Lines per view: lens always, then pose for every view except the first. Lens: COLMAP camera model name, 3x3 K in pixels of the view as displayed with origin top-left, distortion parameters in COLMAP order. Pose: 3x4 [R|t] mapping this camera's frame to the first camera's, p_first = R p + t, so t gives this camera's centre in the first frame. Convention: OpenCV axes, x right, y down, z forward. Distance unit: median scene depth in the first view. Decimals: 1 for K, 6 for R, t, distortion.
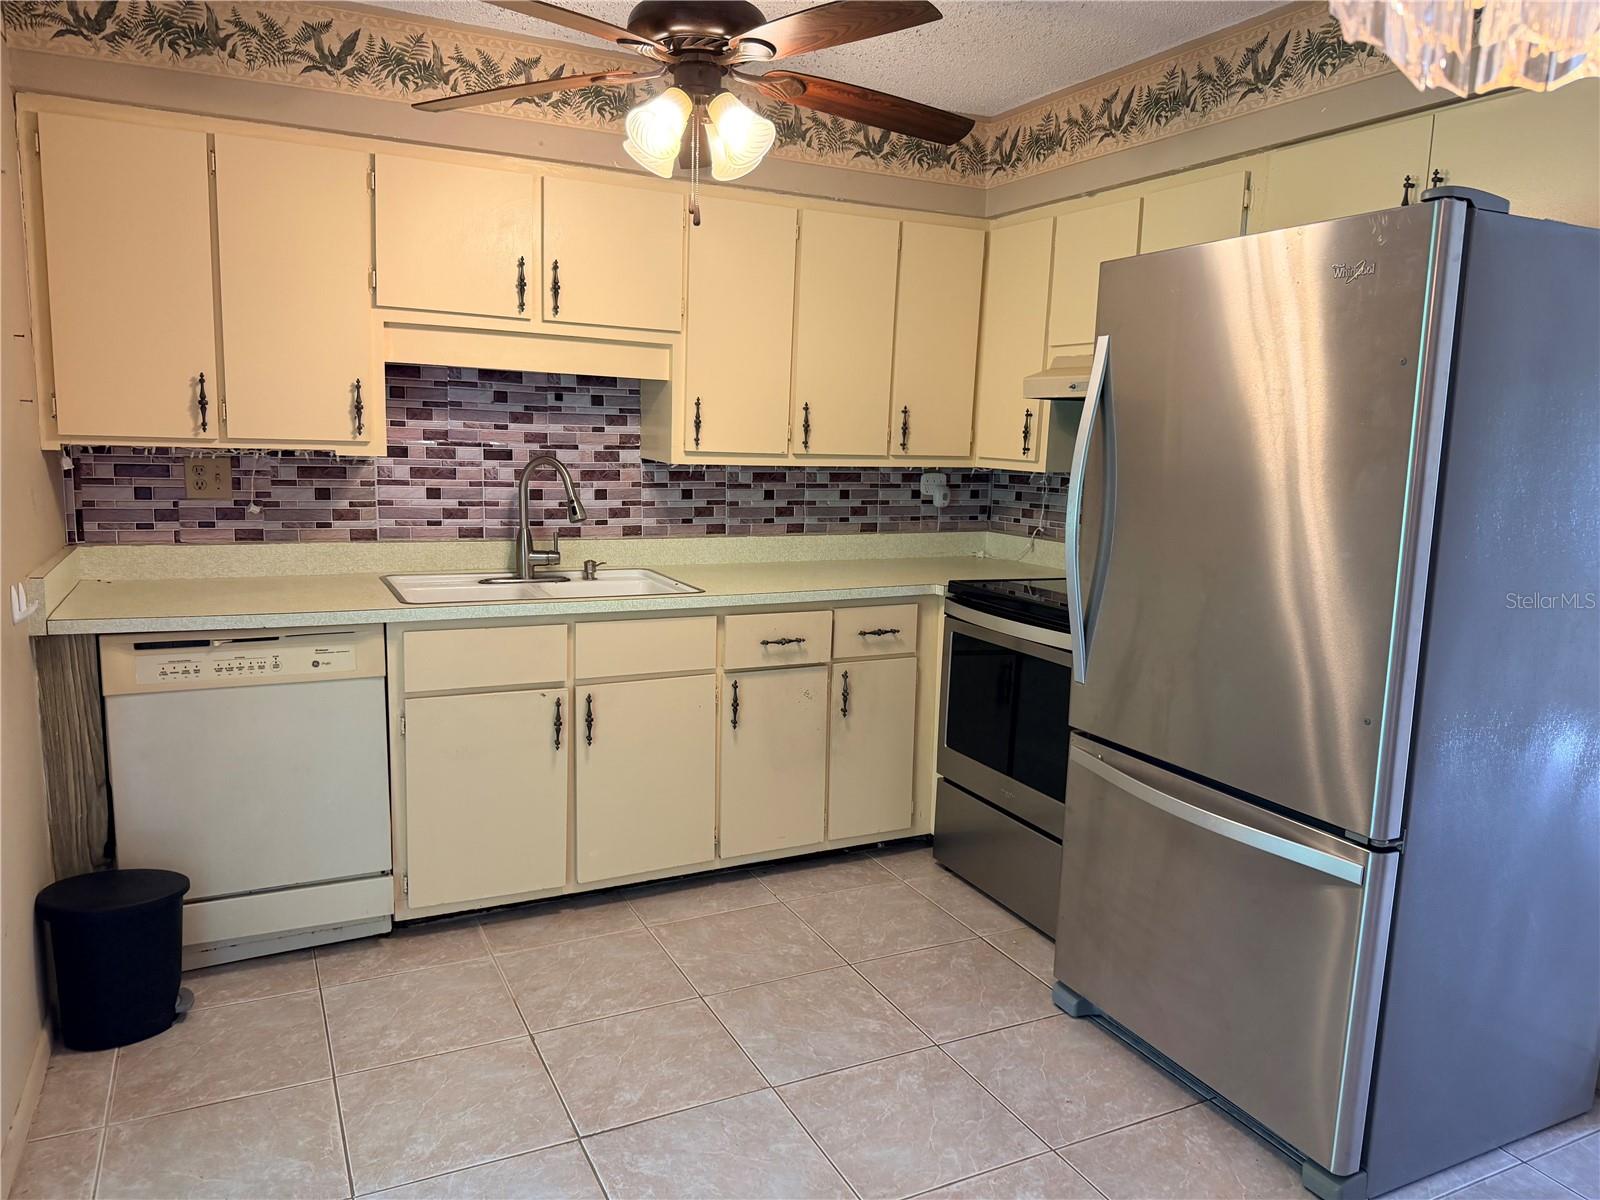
lens RADIAL K [[1127.0, 0, 803.0], [0, 1127.0, 612.2], [0, 0, 1]] dist [0.011061, -0.018551]
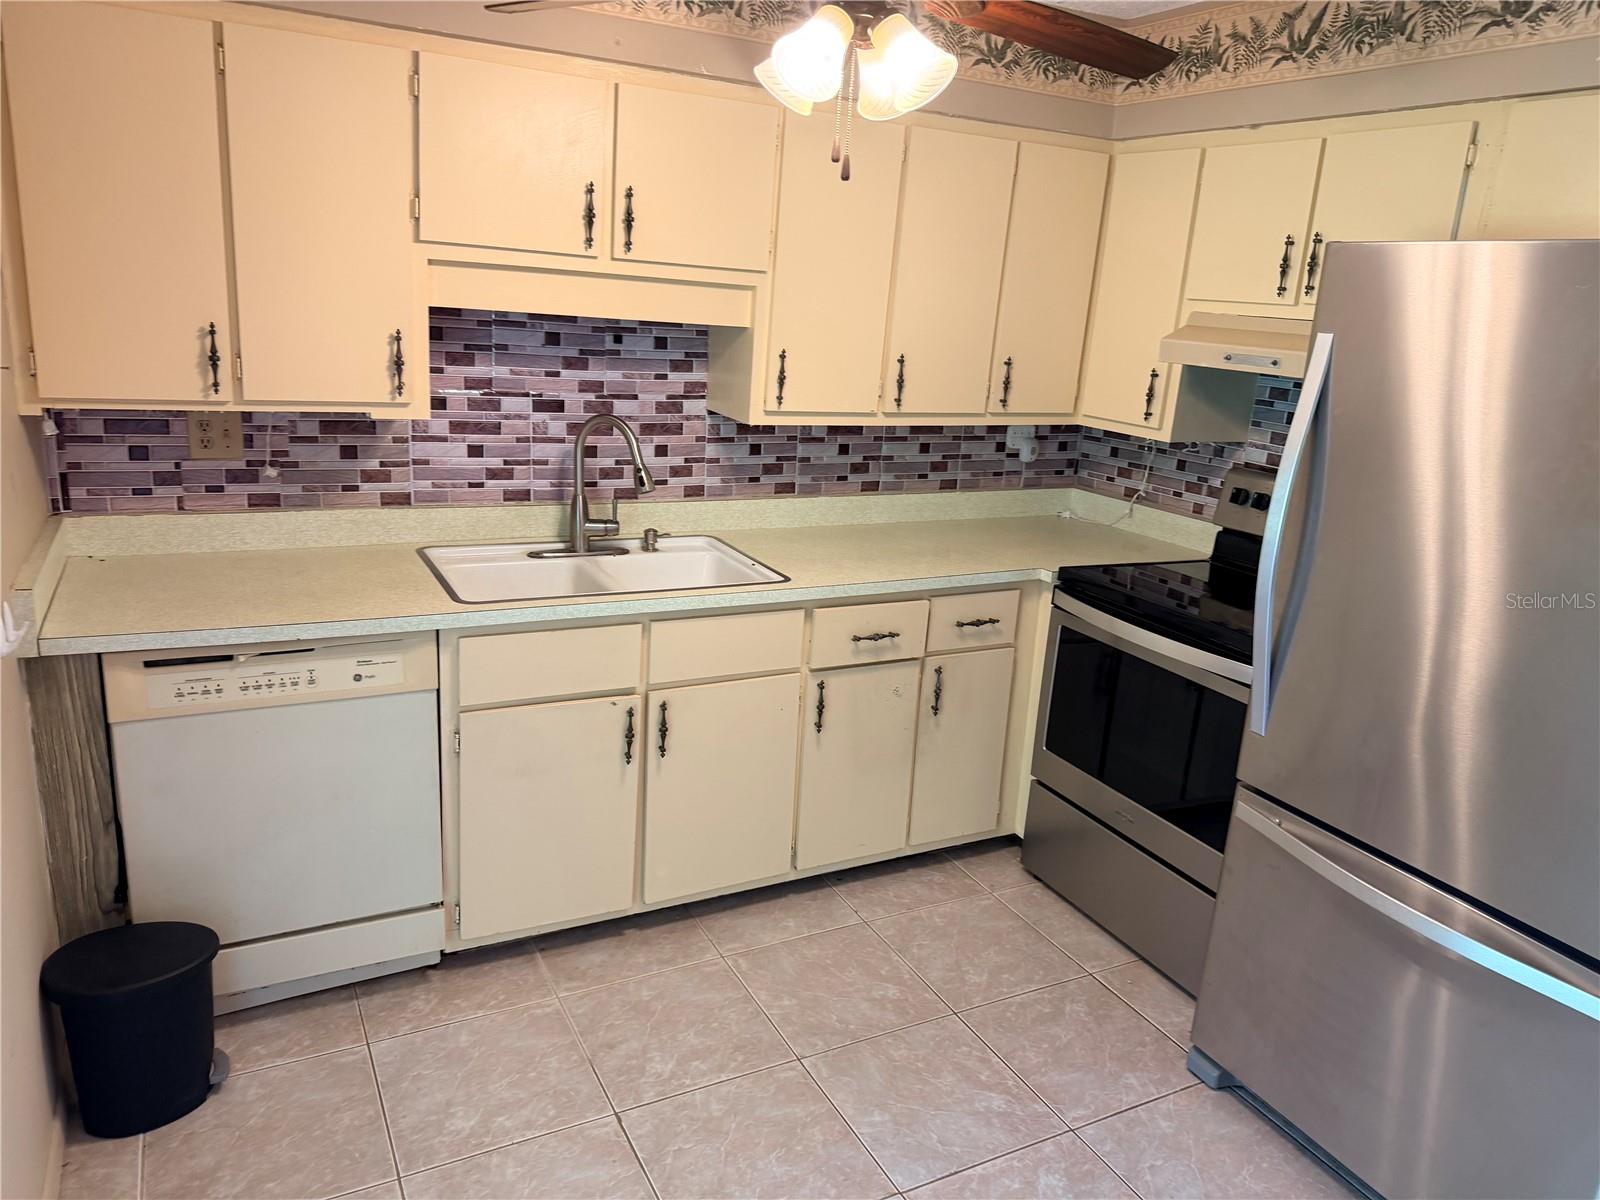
lens RADIAL K [[1126.1, 0, 805.5], [0, 1126.1, 596.3], [0, 0, 1]] dist [0.005031, -0.009897]
pose [[0.999110, 0.027246, 0.032210, -0.115389], [-0.030444, 0.994179, 0.103351, -0.106986], [-0.029206, -0.104240, 0.994123, 0.141273]]
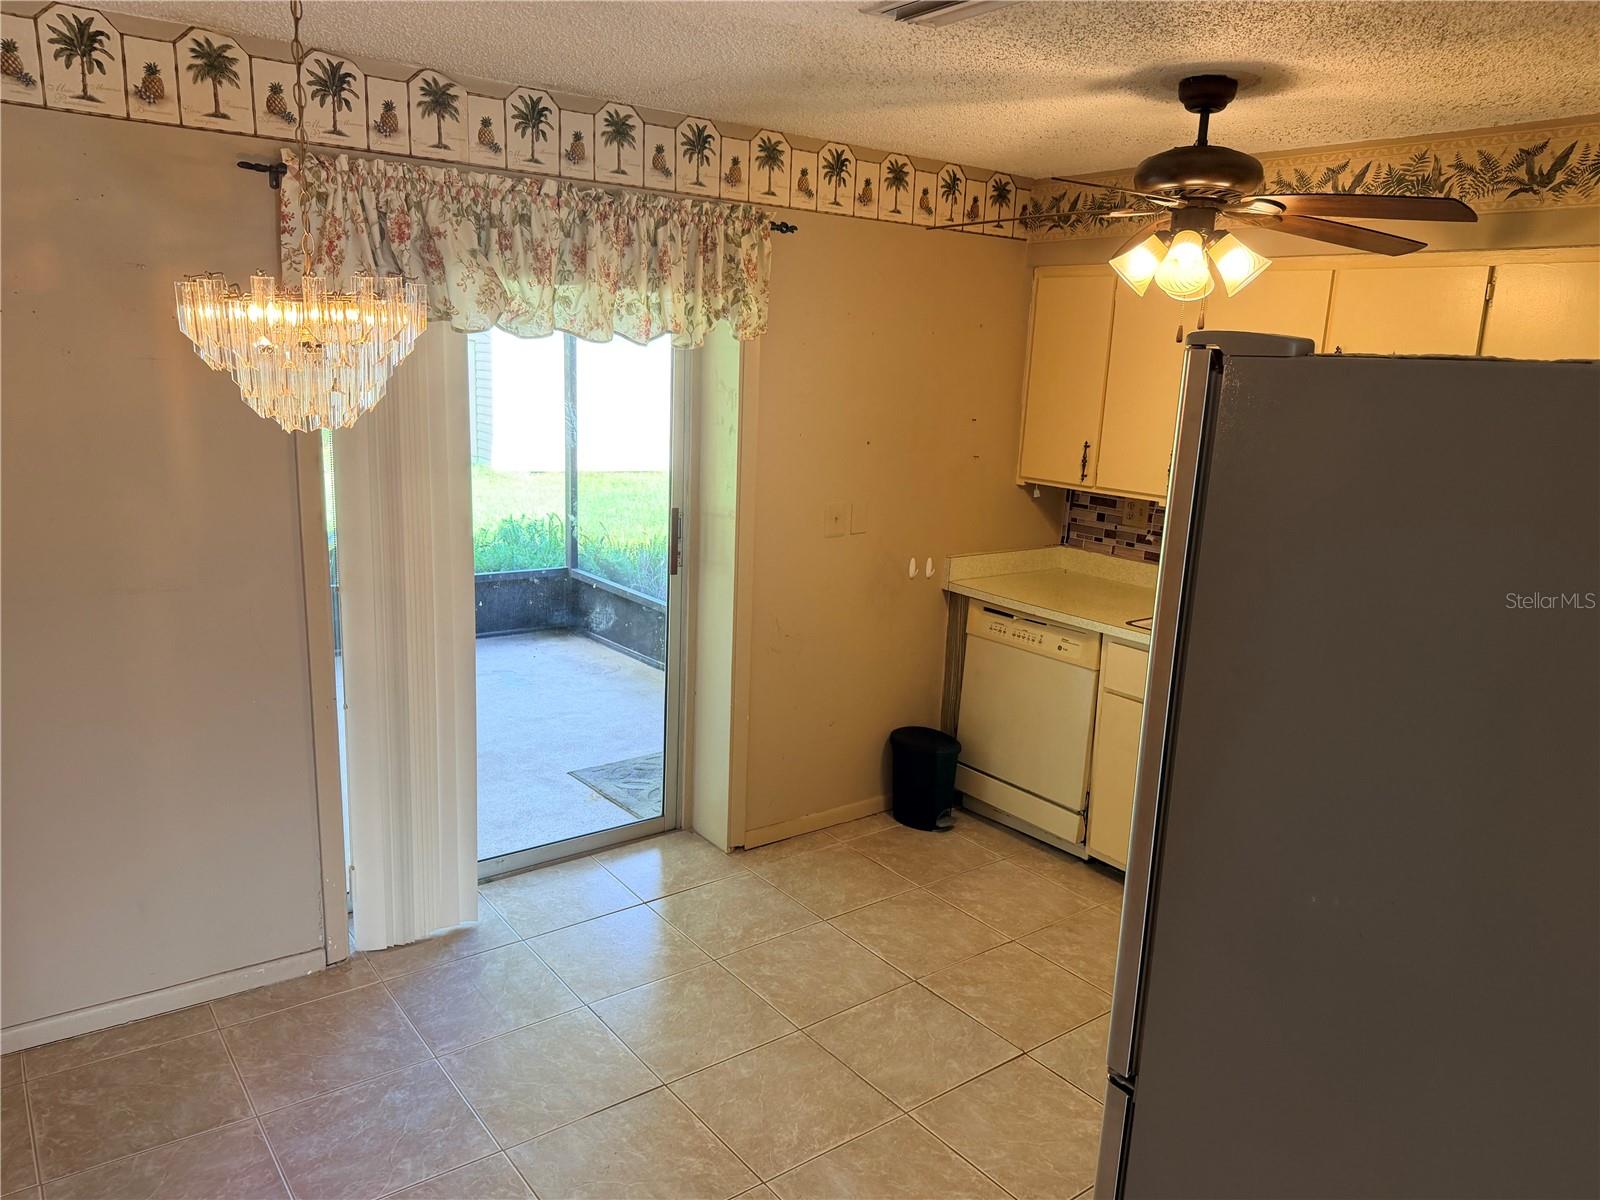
lens RADIAL K [[1118.2, 0, 797.3], [0, 1118.2, 608.3], [0, 0, 1]] dist [0.117457, -0.193858]
pose [[0.180392, 0.191754, -0.964722, 0.823999], [-0.190496, 0.969053, 0.156995, -0.154035], [0.964972, 0.155455, 0.211338, 0.347256]]
